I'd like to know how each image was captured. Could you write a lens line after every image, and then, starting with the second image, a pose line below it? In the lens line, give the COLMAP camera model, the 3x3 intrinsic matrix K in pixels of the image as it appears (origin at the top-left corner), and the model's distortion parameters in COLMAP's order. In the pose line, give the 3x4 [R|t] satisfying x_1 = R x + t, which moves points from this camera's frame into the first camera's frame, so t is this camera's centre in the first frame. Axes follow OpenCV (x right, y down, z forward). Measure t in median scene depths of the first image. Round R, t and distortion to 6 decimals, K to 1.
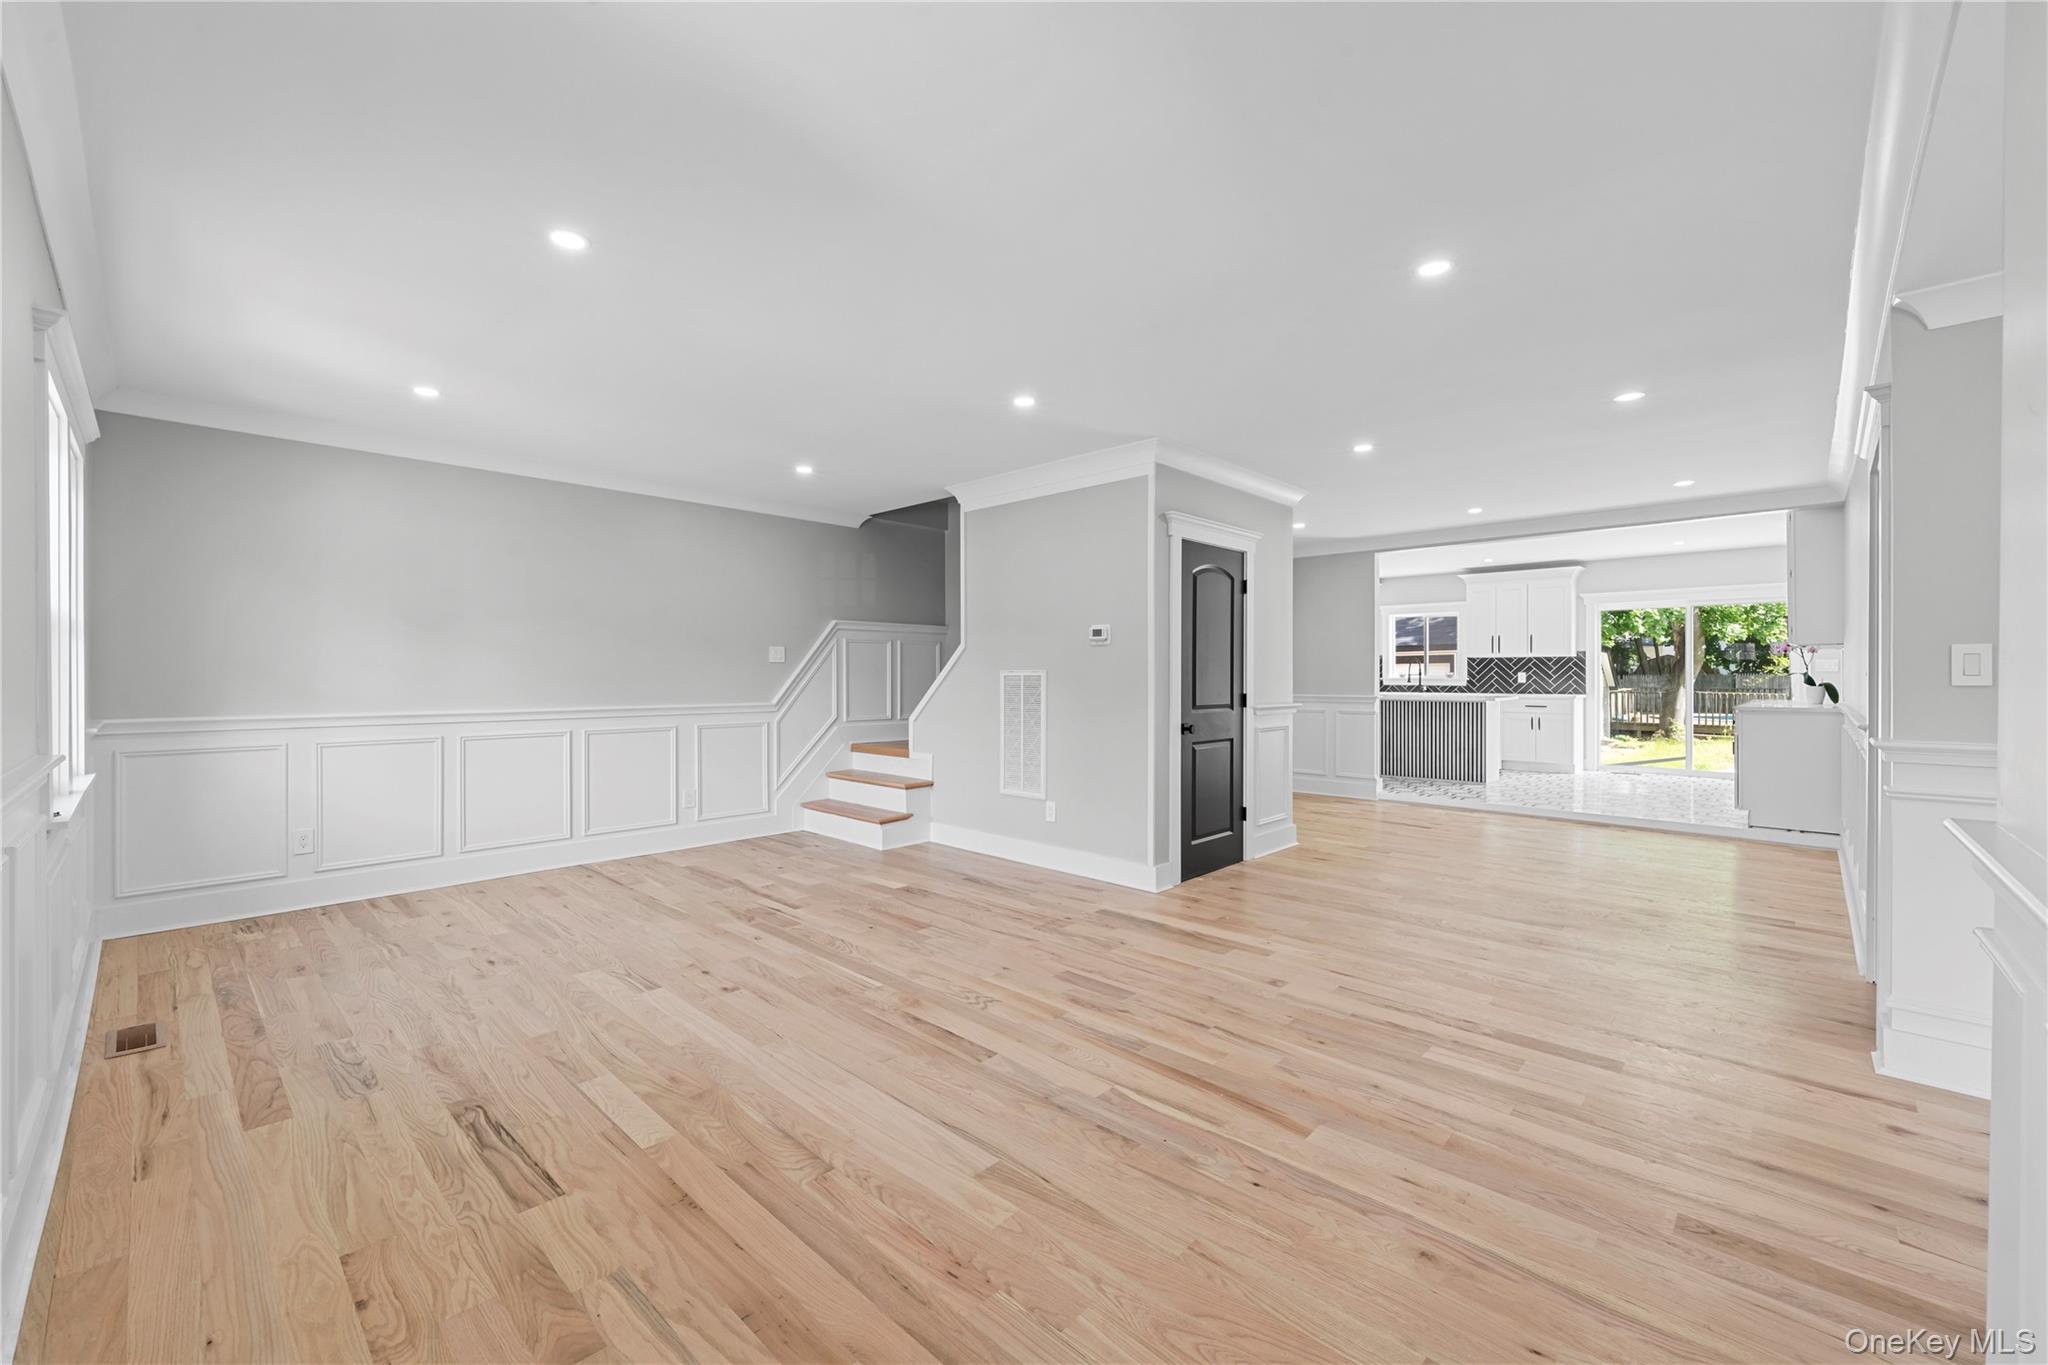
lens RADIAL K [[831.9, 0, 1028.9], [0, 831.9, 679.6], [0, 0, 1]] dist [0.002166, -0.000460]
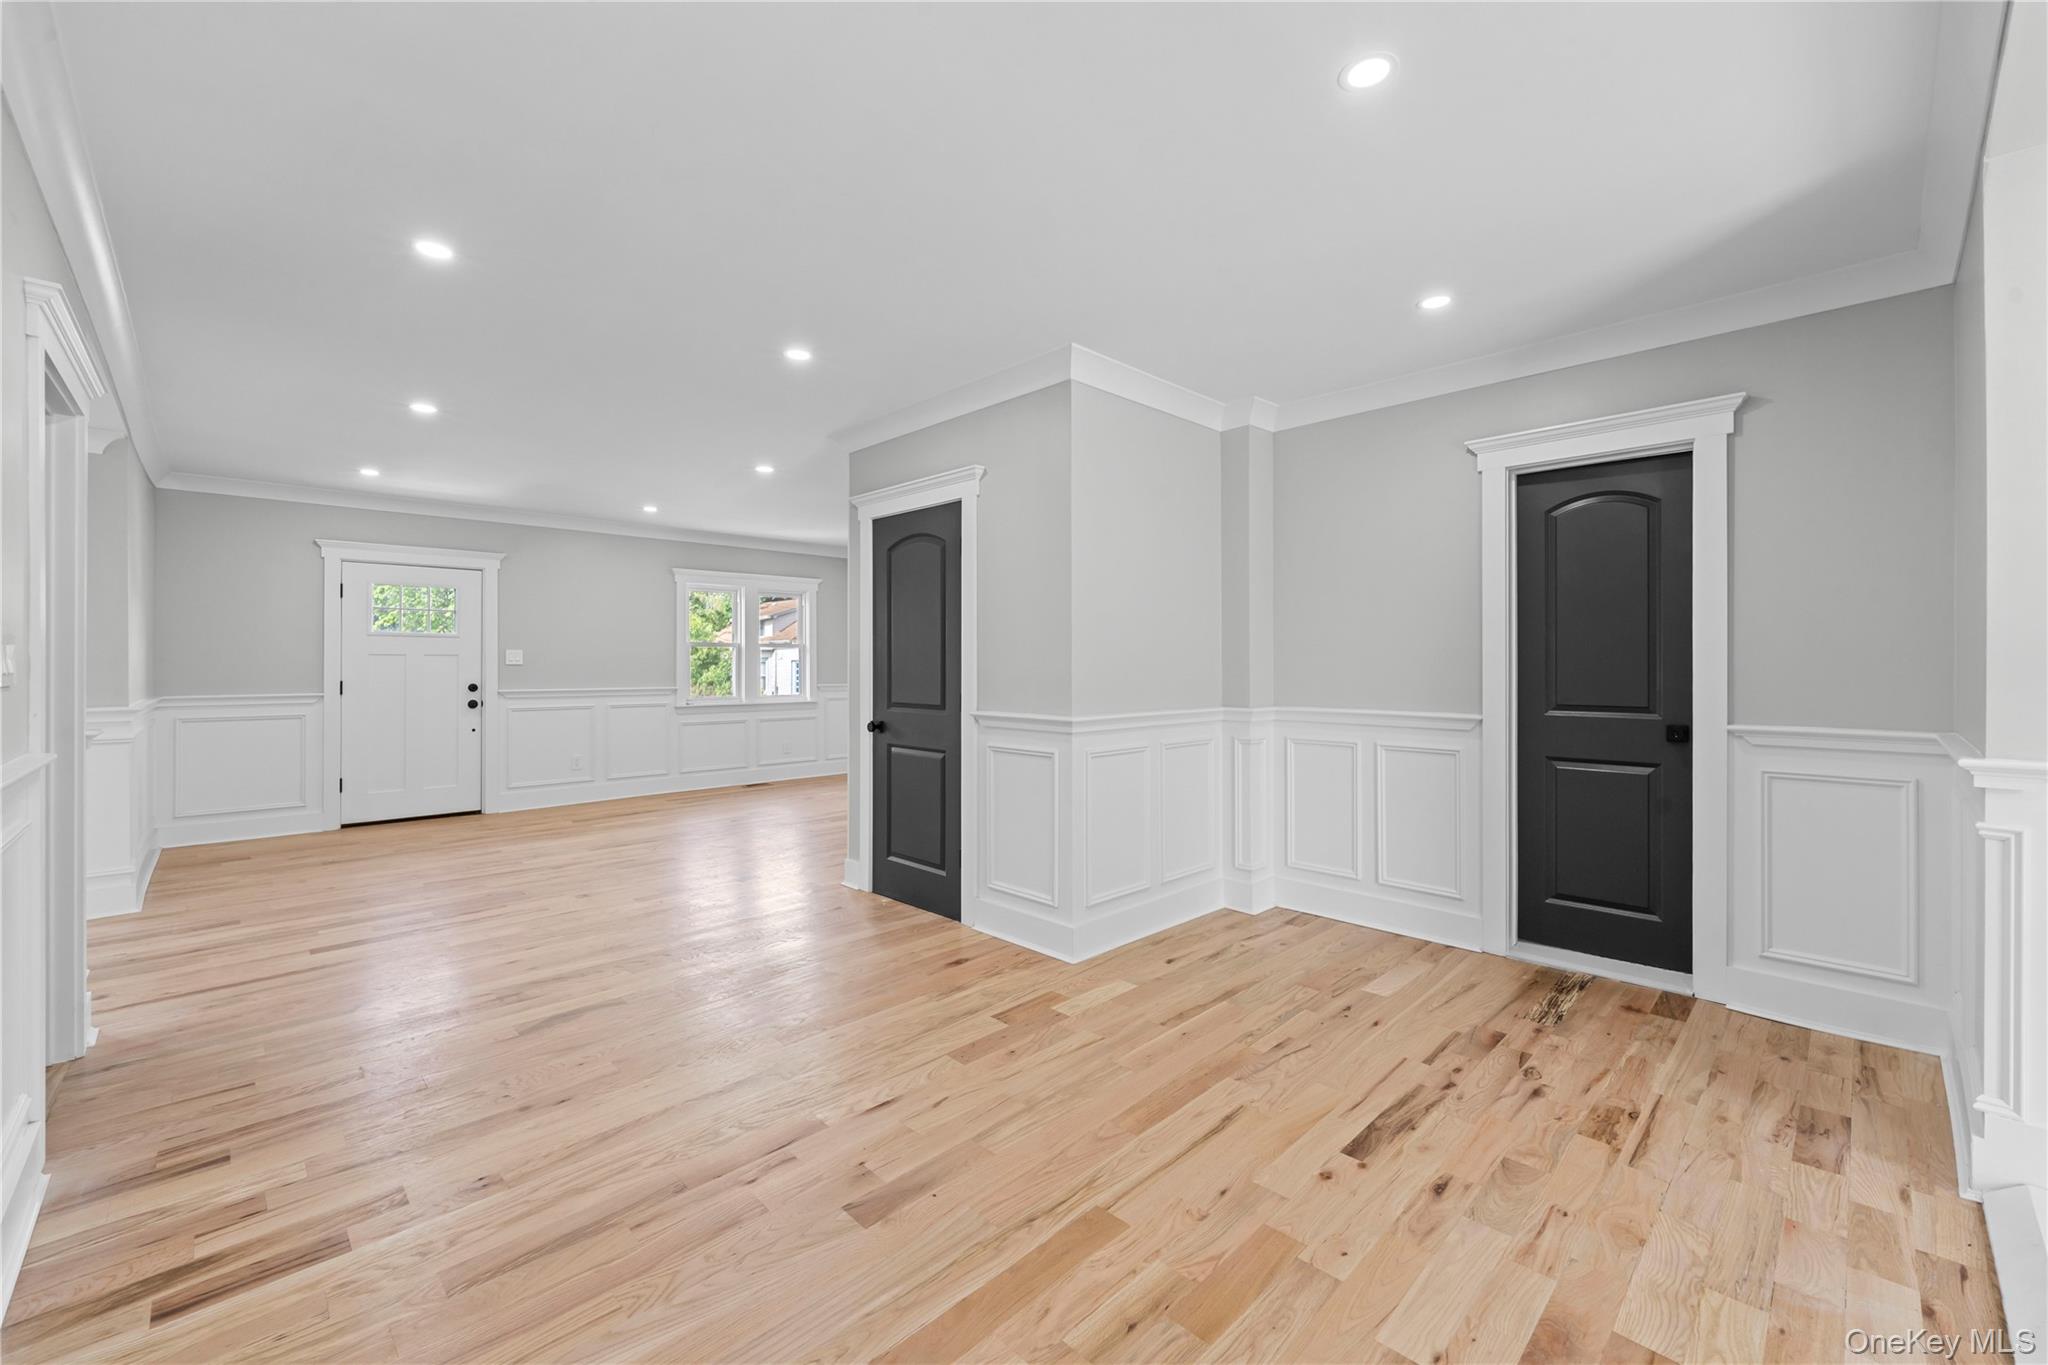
lens RADIAL K [[831.9, 0, 1018.7], [0, 831.9, 669.5], [0, 0, 1]] dist [0.002166, -0.000460]
pose [[-0.048830, -0.005022, -0.998794, 1.544131], [-0.017142, 0.999844, -0.004189, -0.002285], [0.998660, 0.016917, -0.048908, 1.699902]]
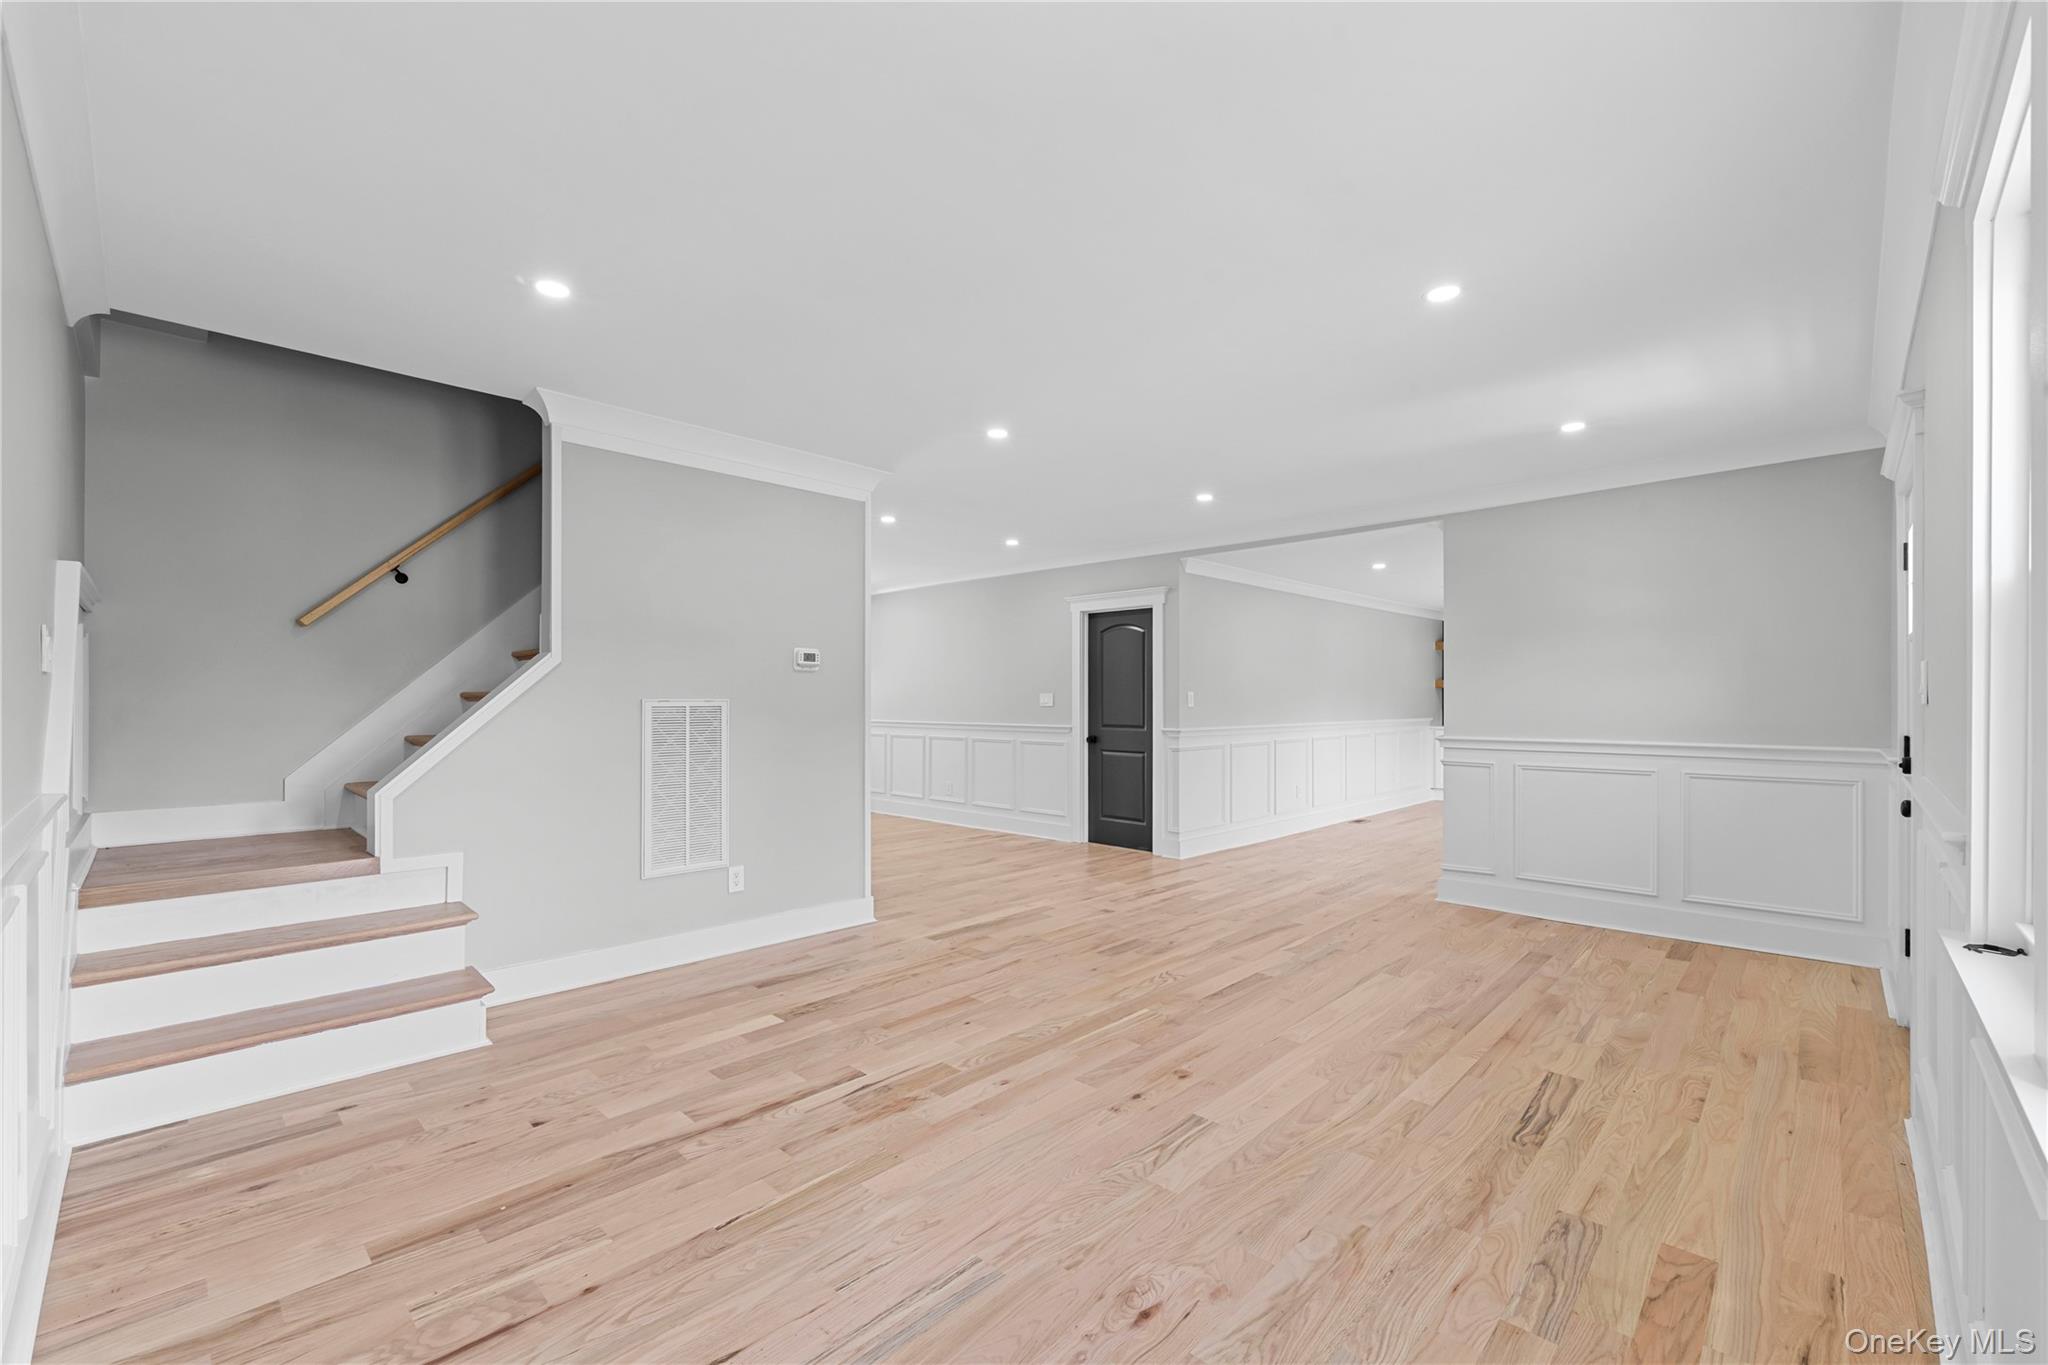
lens RADIAL K [[831.9, 0, 1031.5], [0, 831.9, 697.1], [0, 0, 1]] dist [0.002166, -0.000460]
pose [[0.005028, 0.002895, 0.999983, -1.157008], [0.006389, 0.999975, -0.002927, -0.014091], [-0.999967, 0.006403, 0.005010, 1.091538]]
